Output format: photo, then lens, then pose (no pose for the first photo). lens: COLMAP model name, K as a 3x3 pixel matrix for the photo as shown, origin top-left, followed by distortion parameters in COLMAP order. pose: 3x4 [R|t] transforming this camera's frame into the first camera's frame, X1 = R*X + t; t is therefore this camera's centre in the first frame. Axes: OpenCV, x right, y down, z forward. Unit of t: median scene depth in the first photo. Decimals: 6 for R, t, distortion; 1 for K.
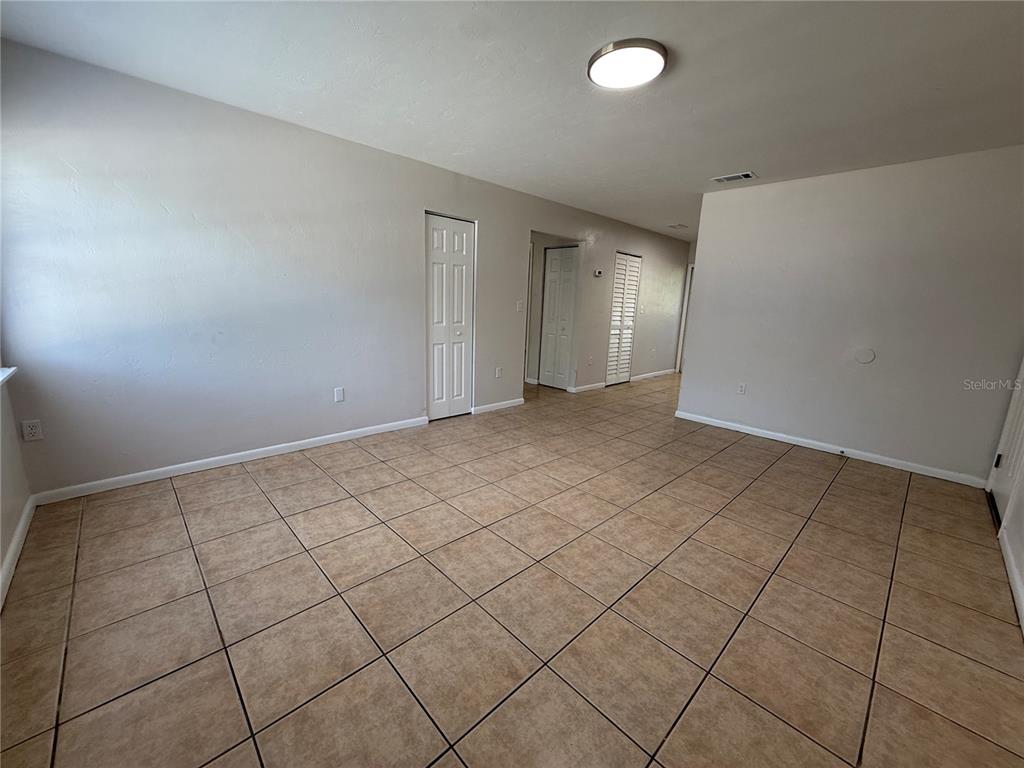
lens RADIAL K [[406.4, 0, 509.7], [0, 406.4, 386.4], [0, 0, 1]] dist [-0.001072, -0.000173]
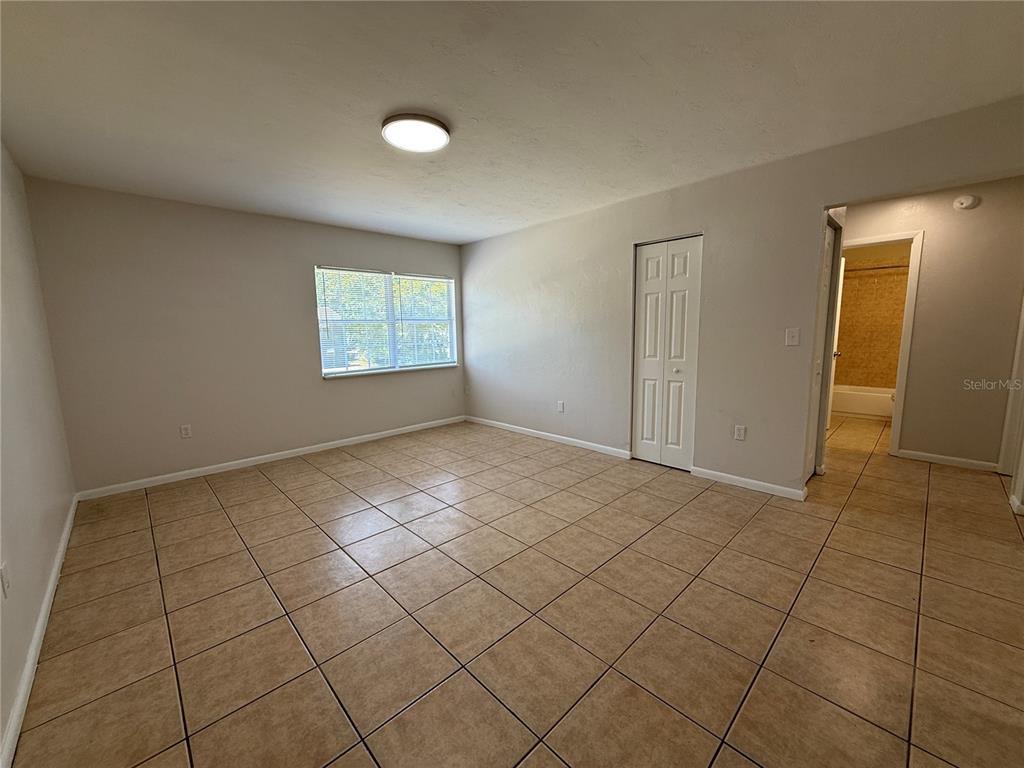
lens RADIAL K [[406.4, 0, 509.7], [0, 406.4, 386.4], [0, 0, 1]] dist [-0.001072, -0.000173]
pose [[-0.003161, 0.102033, -0.994776, 0.928004], [-0.186719, 0.977226, 0.100827, -0.152934], [0.982408, 0.186062, 0.015962, 0.843223]]
